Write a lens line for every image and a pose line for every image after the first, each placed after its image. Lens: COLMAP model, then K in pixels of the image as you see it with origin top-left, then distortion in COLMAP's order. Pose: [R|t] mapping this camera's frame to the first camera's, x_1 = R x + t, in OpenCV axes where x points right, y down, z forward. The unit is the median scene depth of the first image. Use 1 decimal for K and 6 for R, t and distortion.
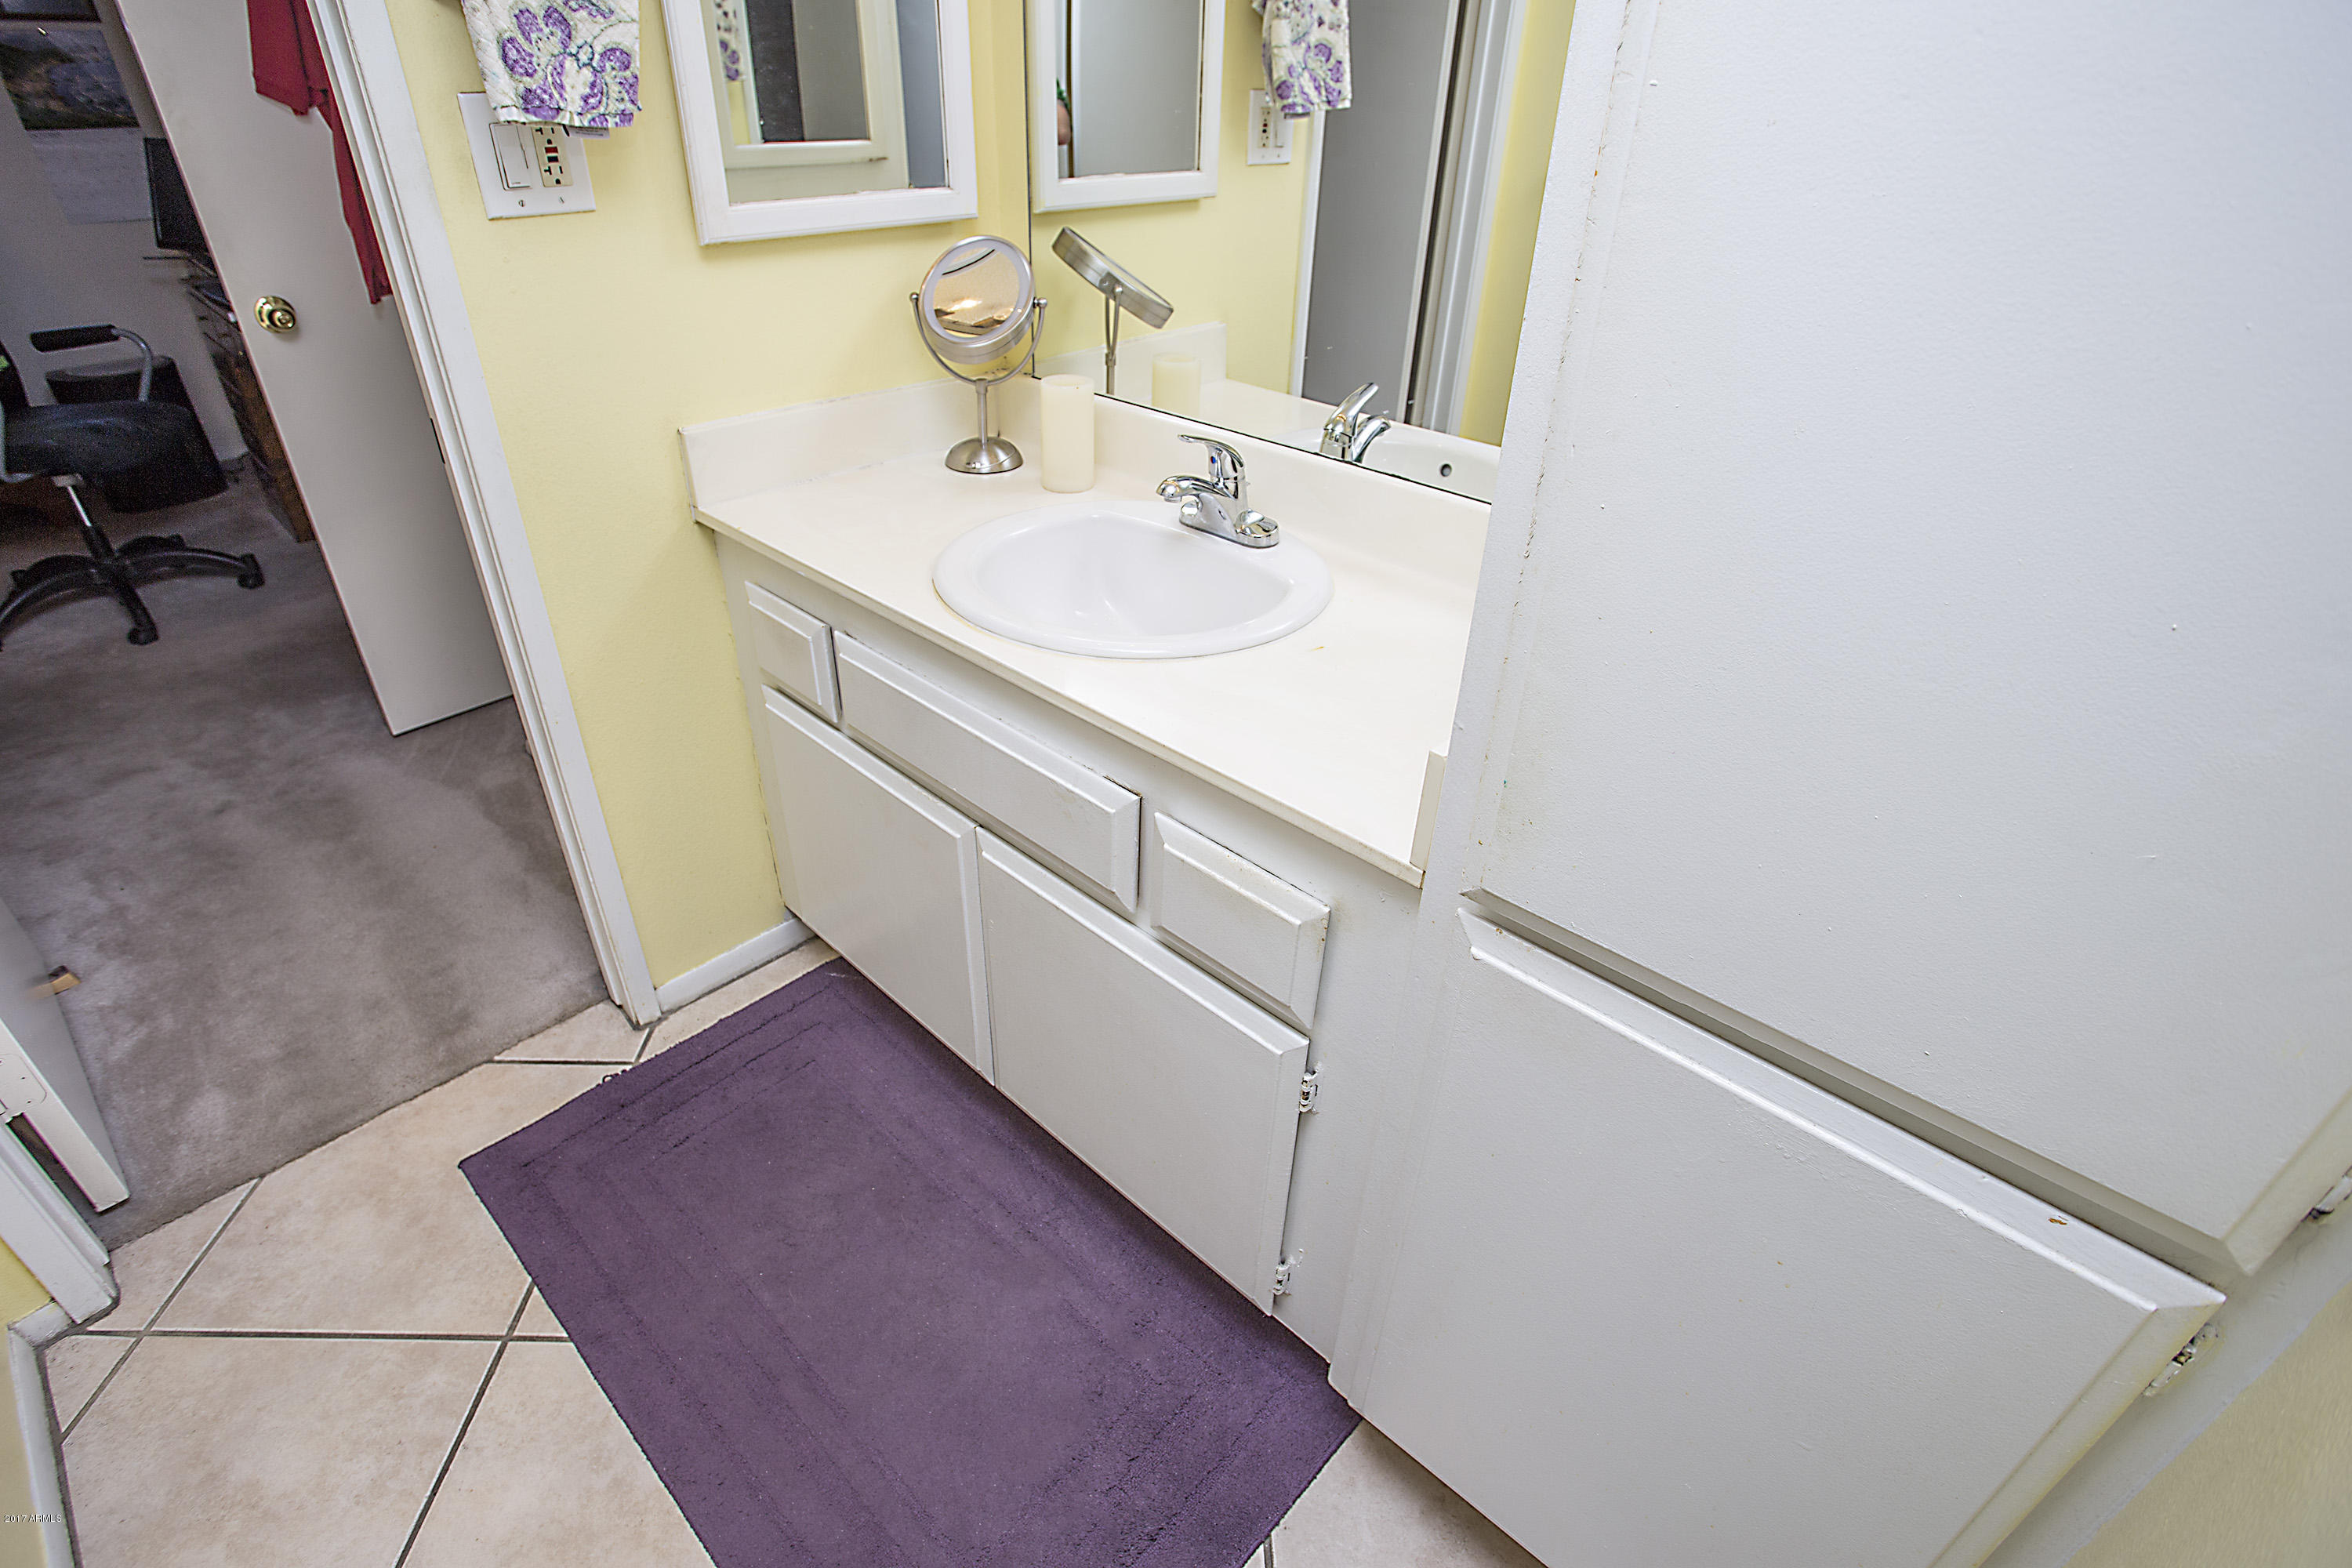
lens RADIAL K [[1137.8, 0, 1155.1], [0, 1137.8, 781.5], [0, 0, 1]] dist [-0.069258, 0.022575]
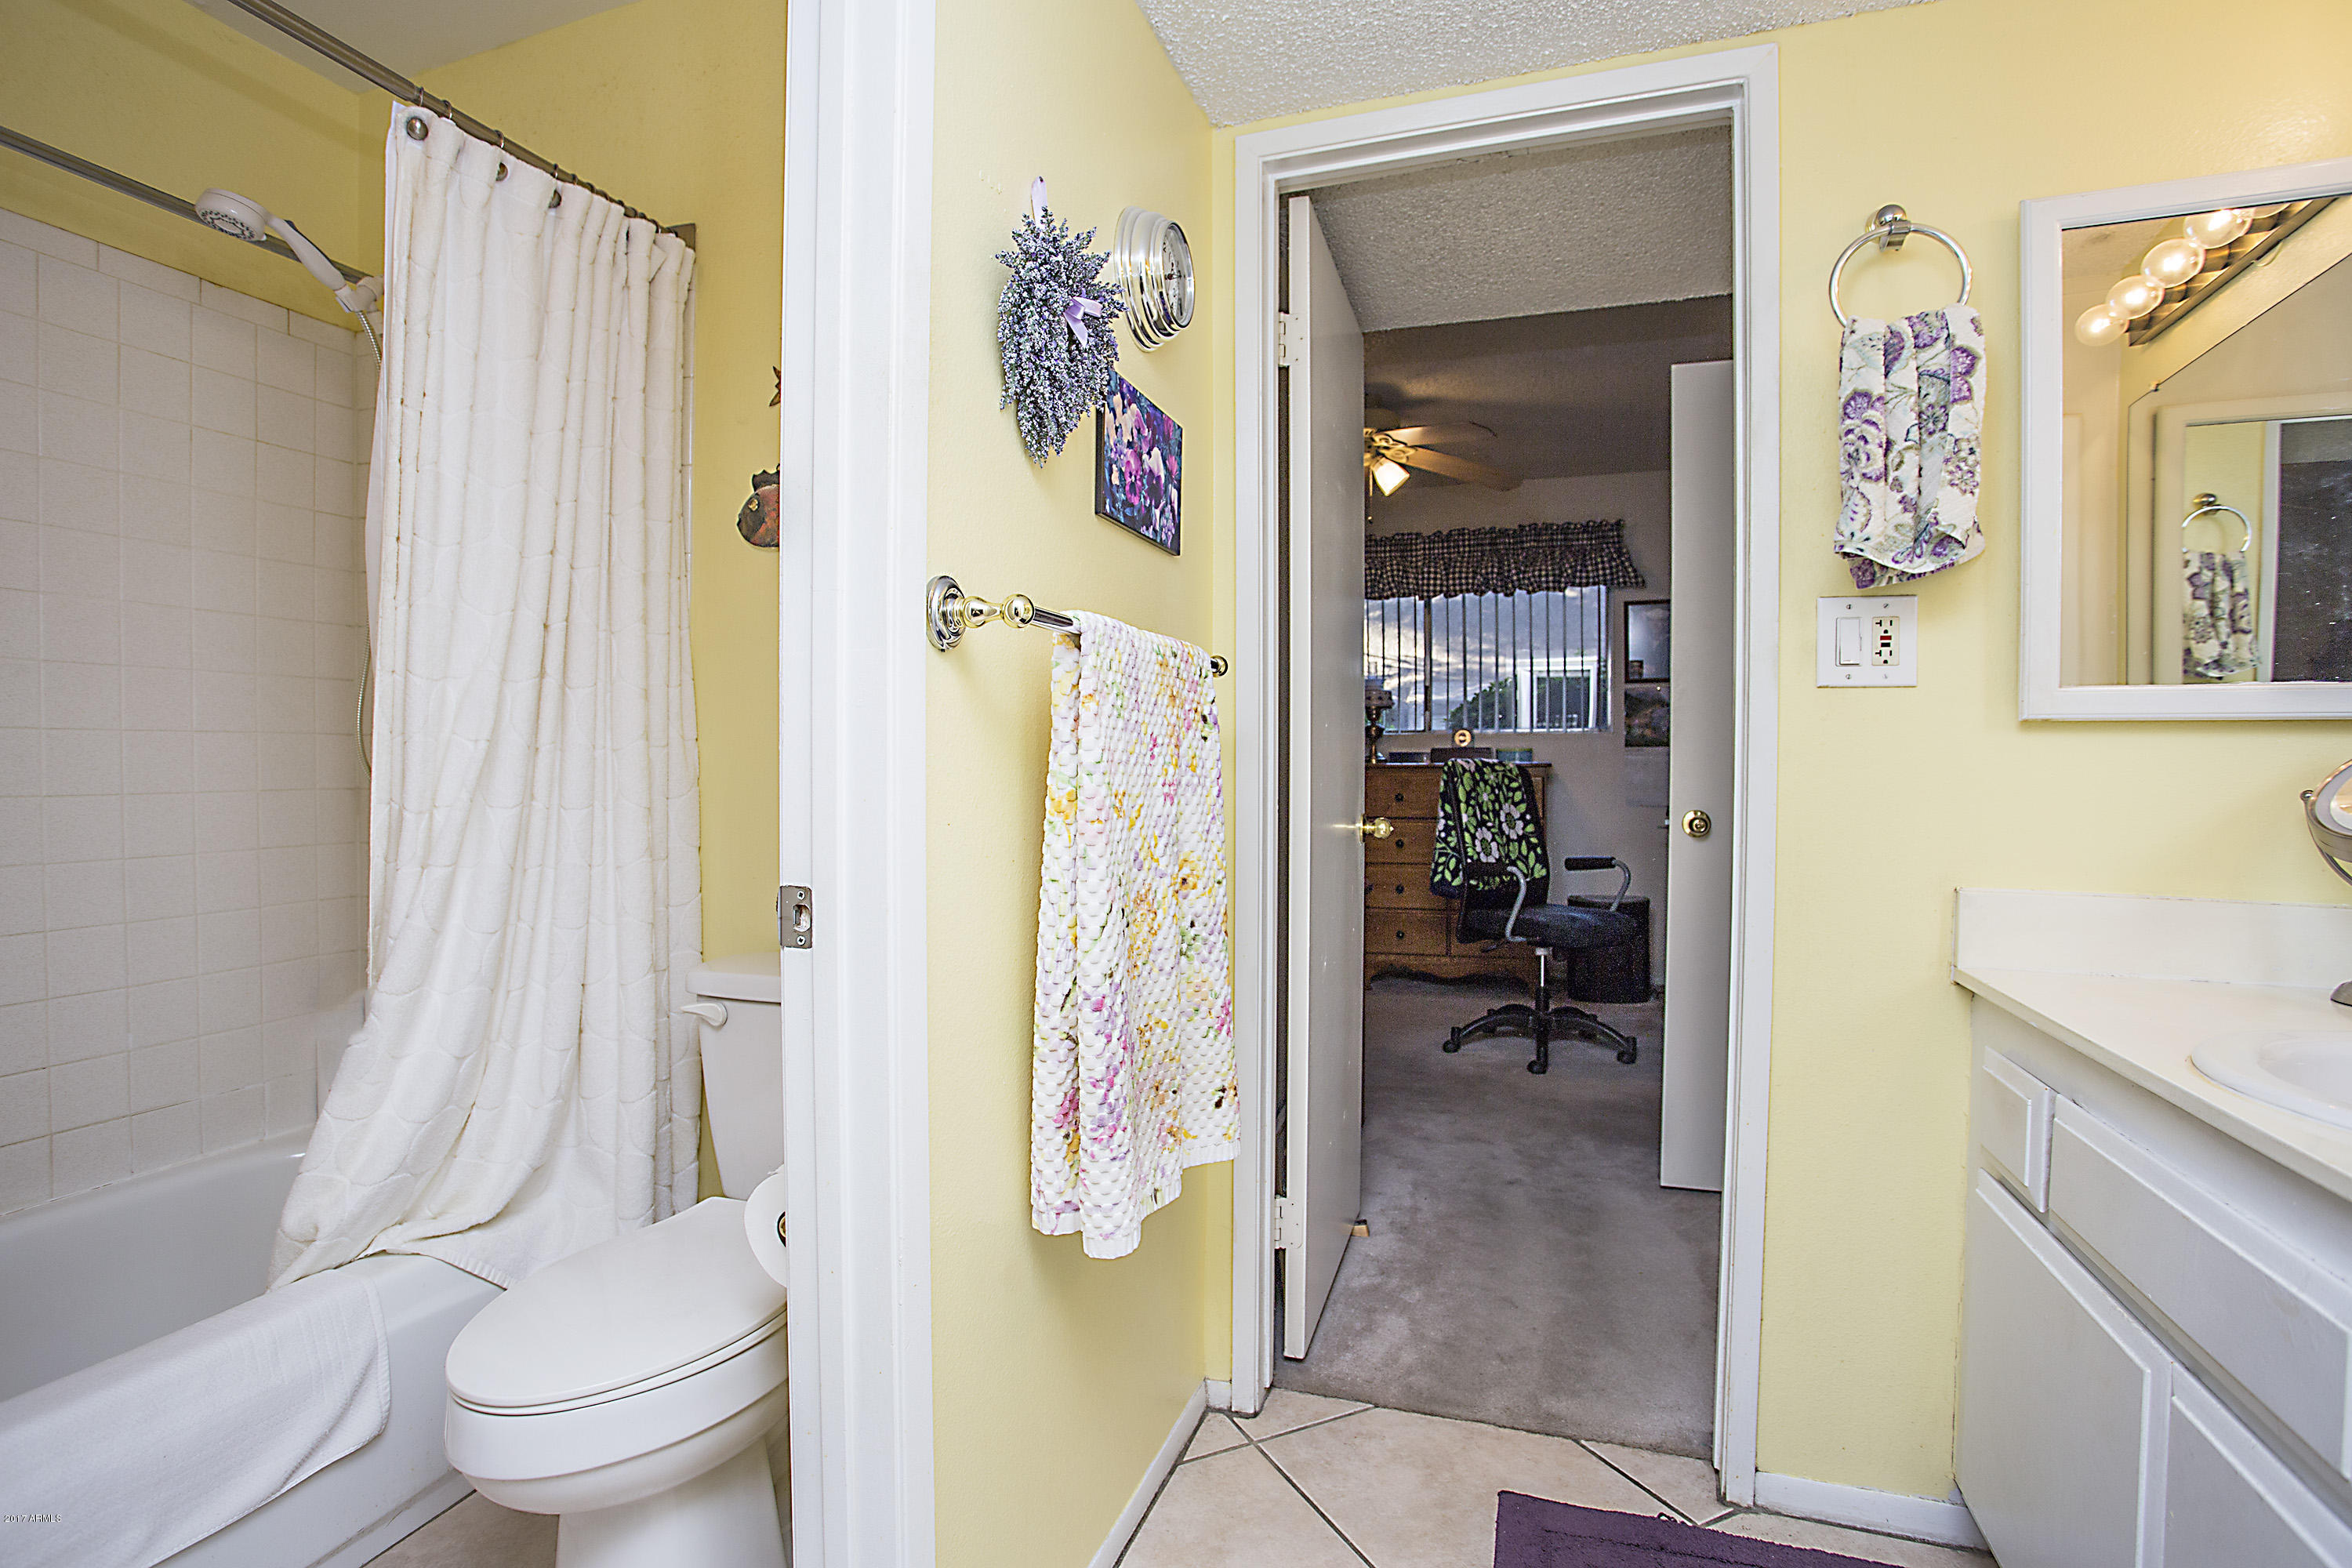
lens RADIAL K [[1137.8, 0, 1150.3], [0, 1137.8, 774.4], [0, 0, 1]] dist [-0.069258, 0.022575]
pose [[0.399678, -0.008257, -0.916618, 0.152196], [-0.492257, 0.841606, -0.222223, 0.138236], [0.773266, 0.540029, 0.332307, 0.034111]]
